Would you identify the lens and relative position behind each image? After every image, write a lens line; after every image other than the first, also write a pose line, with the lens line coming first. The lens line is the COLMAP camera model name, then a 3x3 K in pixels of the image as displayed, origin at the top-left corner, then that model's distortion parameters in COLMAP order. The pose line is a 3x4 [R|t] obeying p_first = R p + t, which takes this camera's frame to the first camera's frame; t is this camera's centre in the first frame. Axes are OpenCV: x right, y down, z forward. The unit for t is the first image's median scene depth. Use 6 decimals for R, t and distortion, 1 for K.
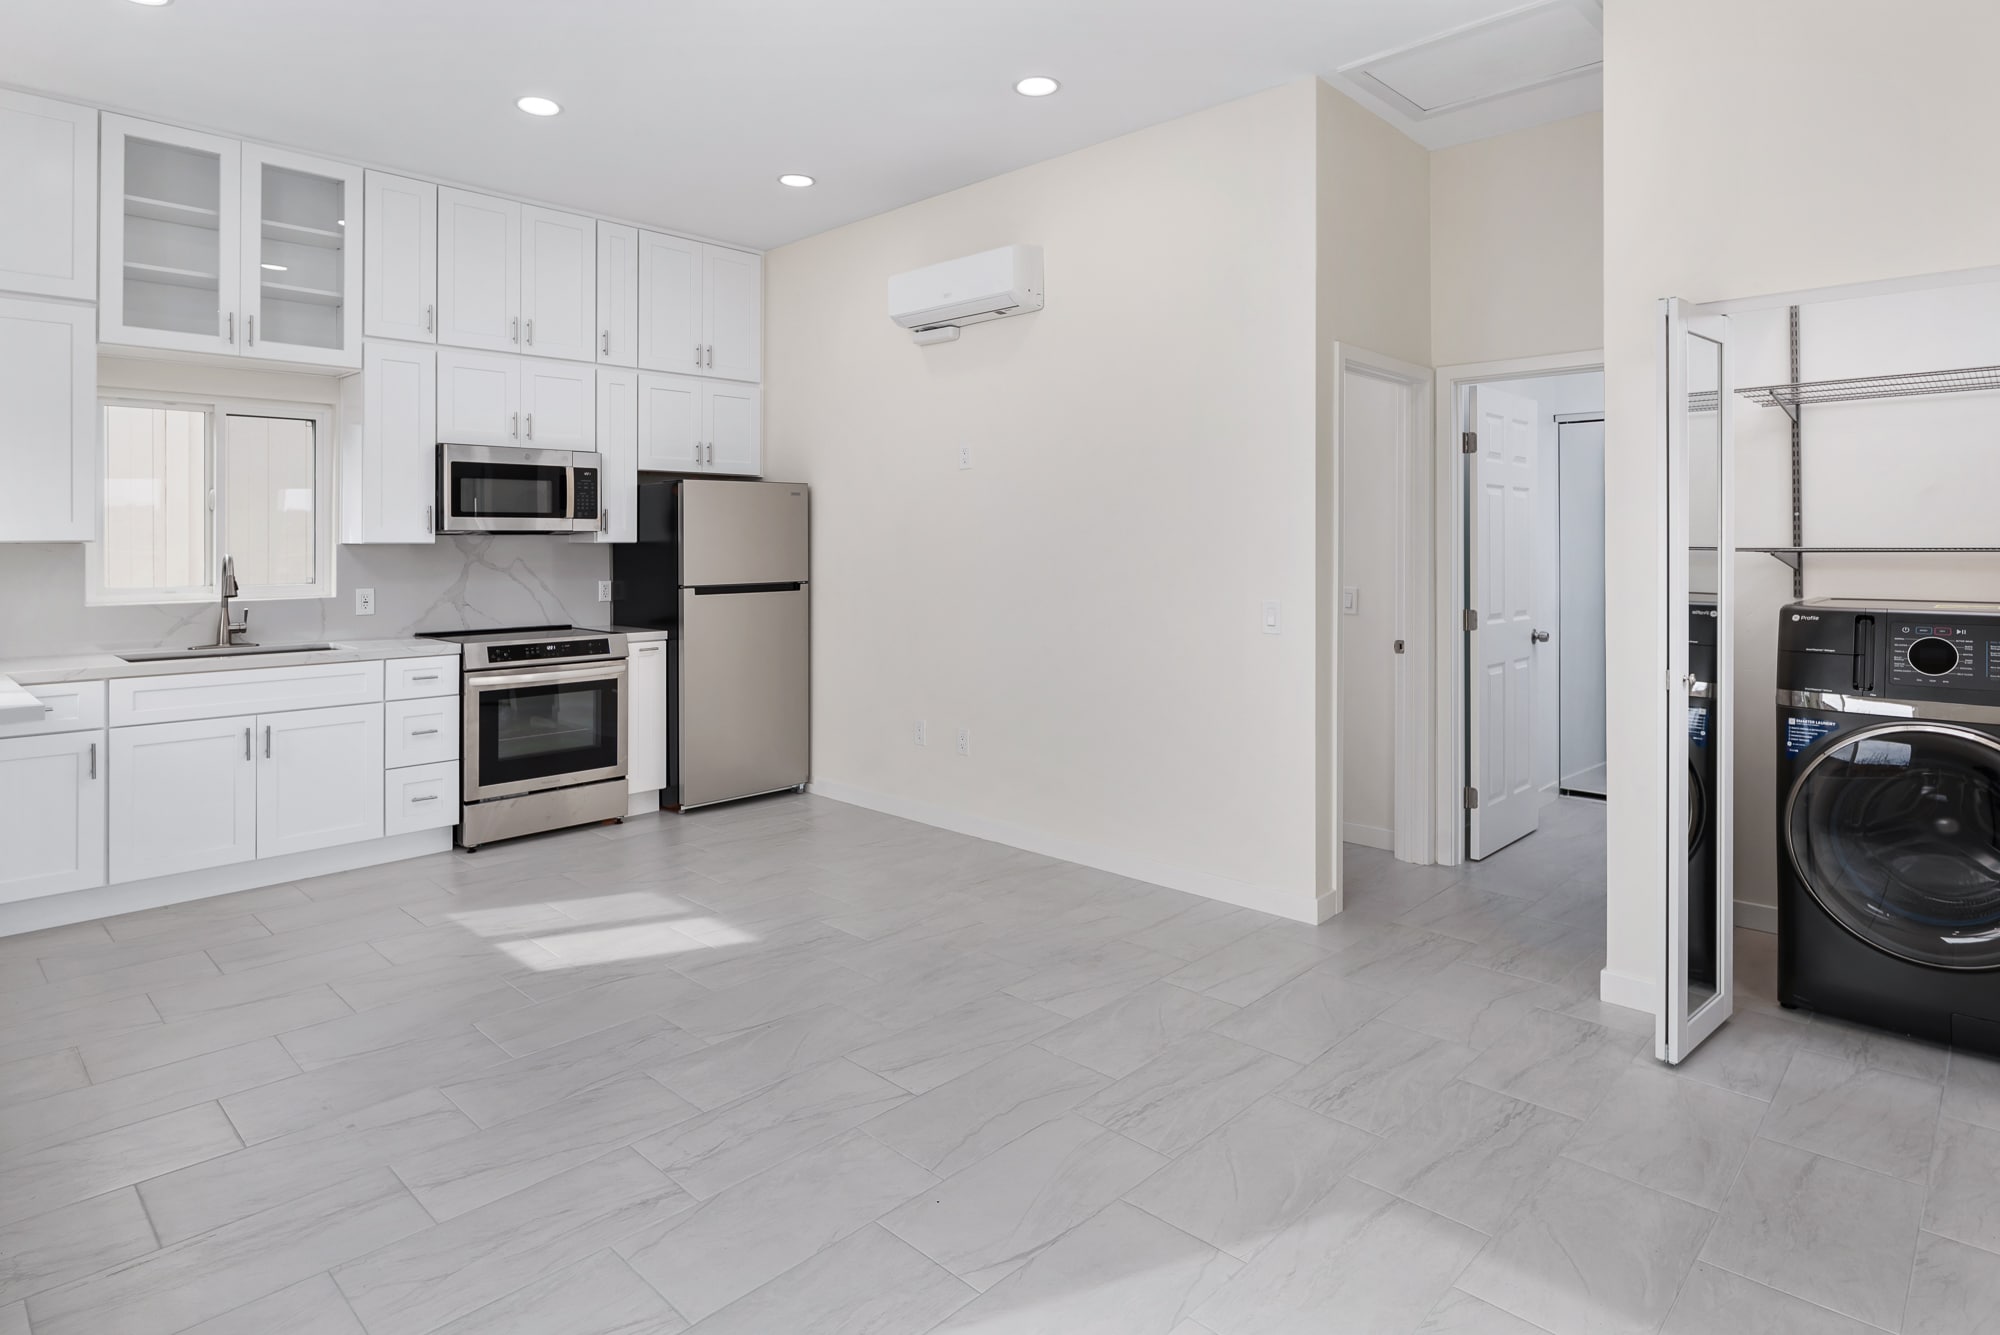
lens RADIAL K [[1089.2, 0, 990.9], [0, 1089.2, 541.2], [0, 0, 1]] dist [-0.002700, -0.001053]
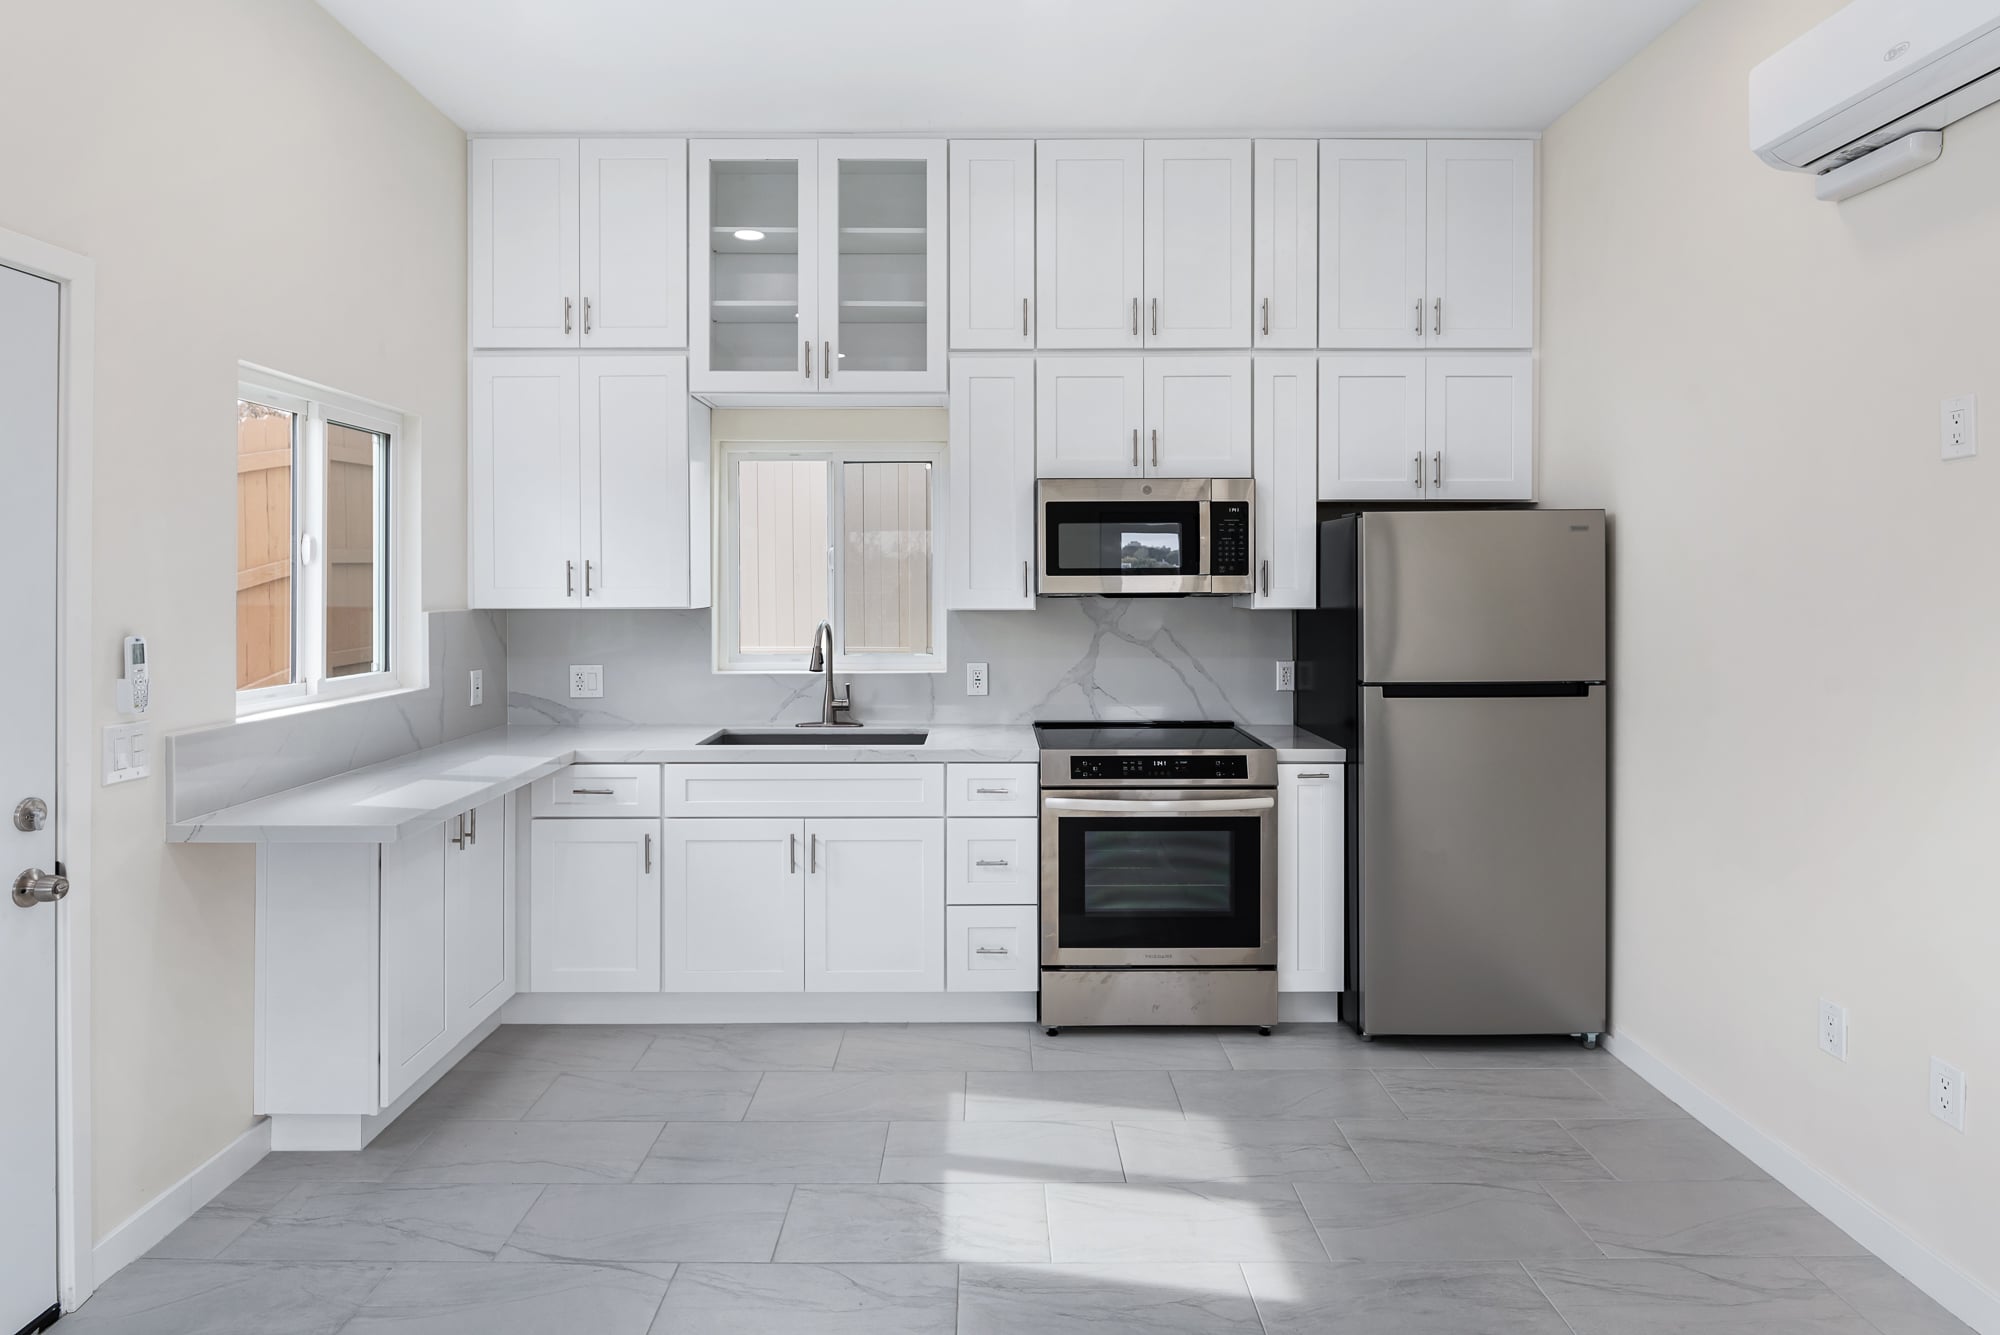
lens RADIAL K [[1084.7, 0, 993.6], [0, 1084.7, 584.9], [0, 0, 1]] dist [-0.001163, -0.000403]
pose [[0.700120, 0.002541, -0.714021, 0.014938], [0.000995, 0.999989, 0.004533, -0.019179], [0.714025, -0.003884, 0.700110, 0.444424]]
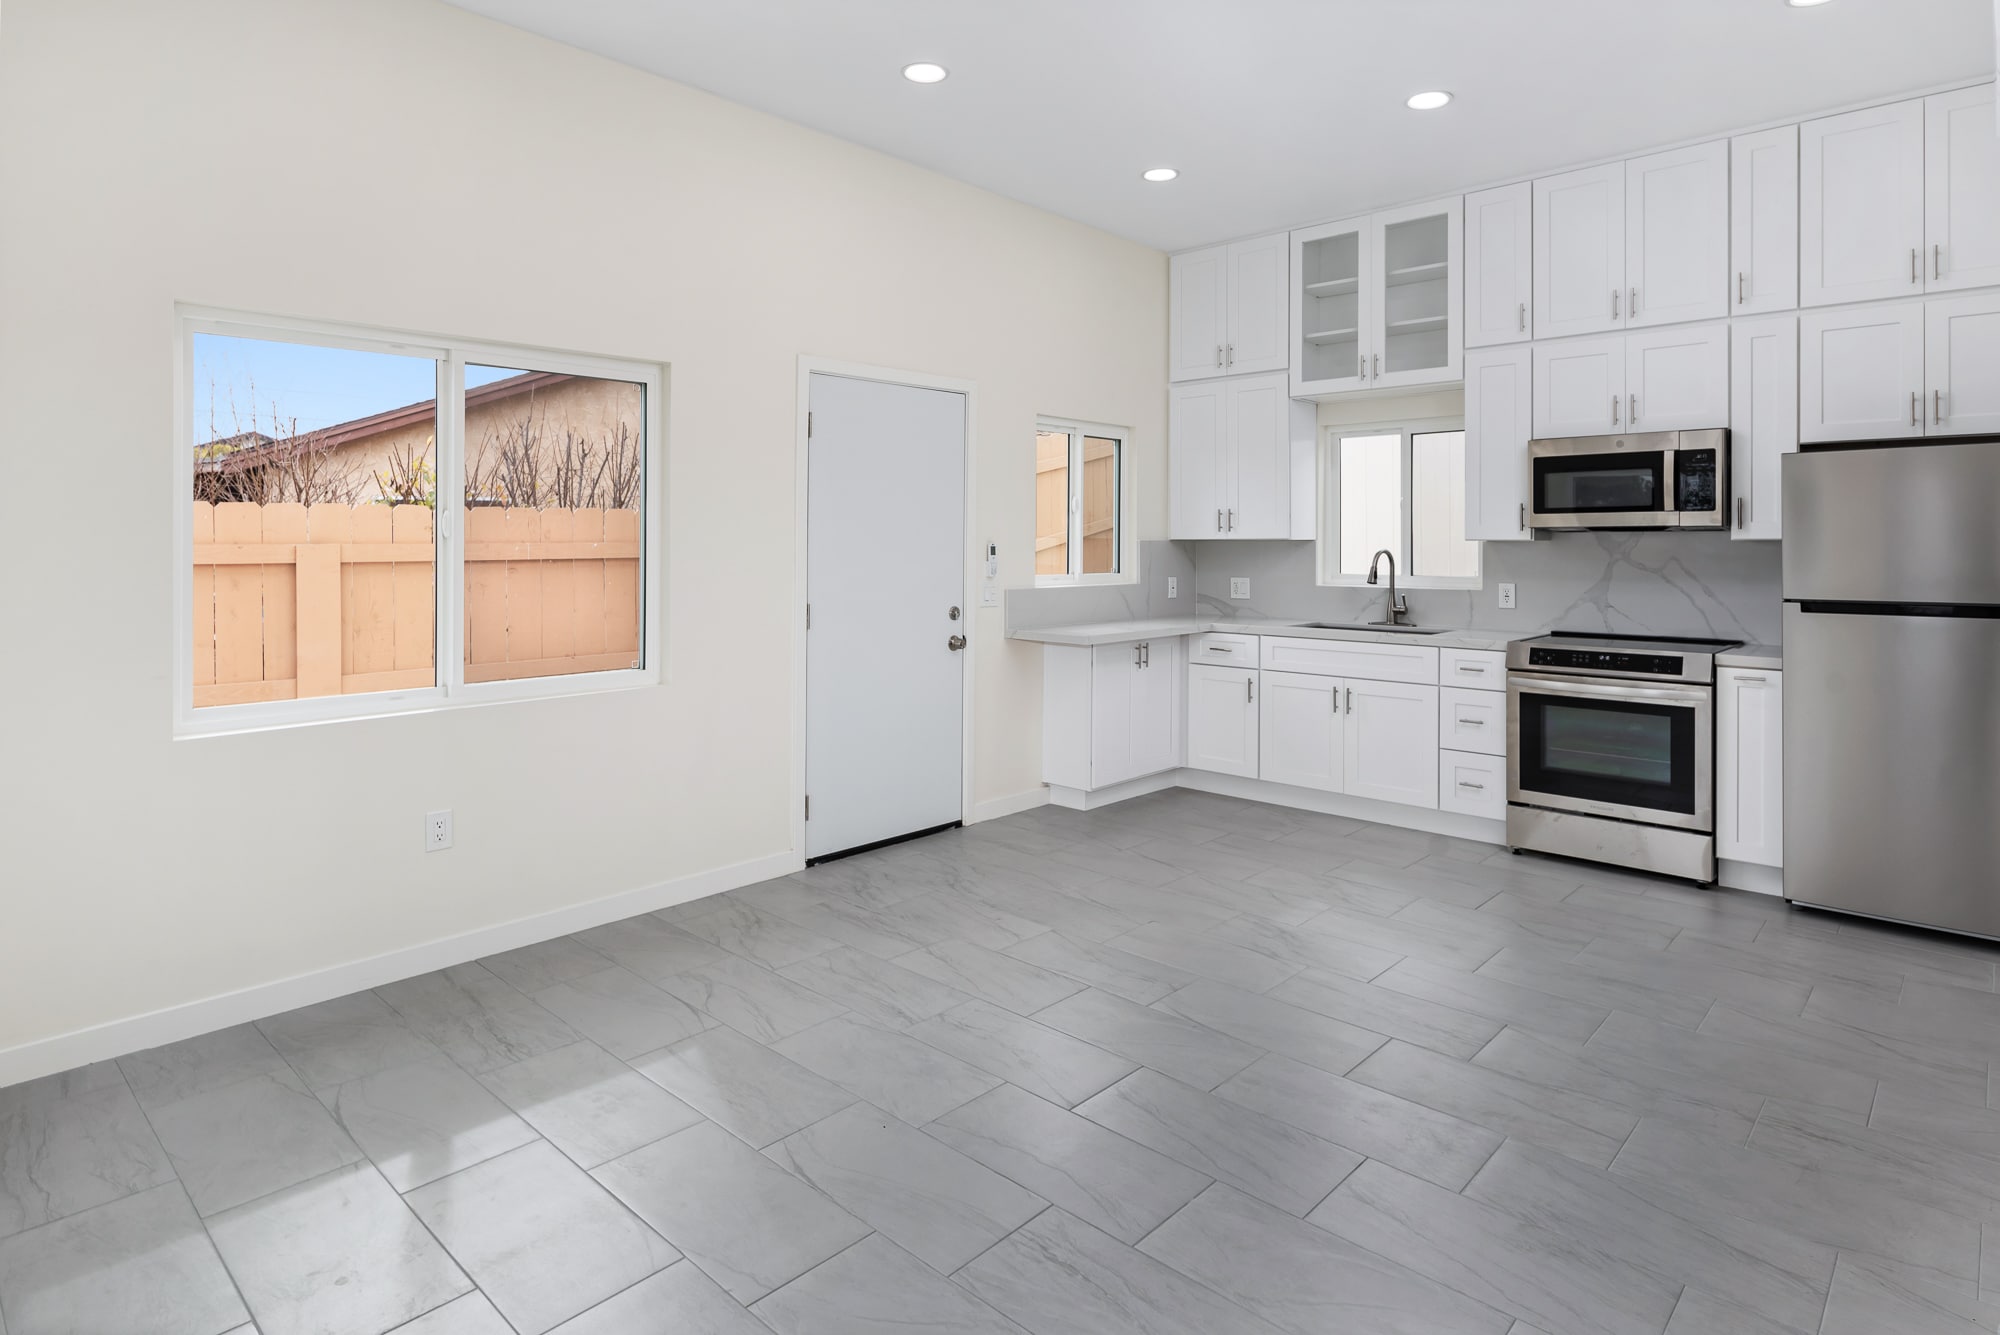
lens RADIAL K [[1089.2, 0, 990.9], [0, 1089.2, 541.2], [0, 0, 1]] dist [-0.002700, -0.001053]
pose [[0.015151, 0.000323, -0.999885, 0.479468], [-0.000303, 1.000000, 0.000318, 0.002360], [0.999885, 0.000298, 0.015151, 0.489116]]
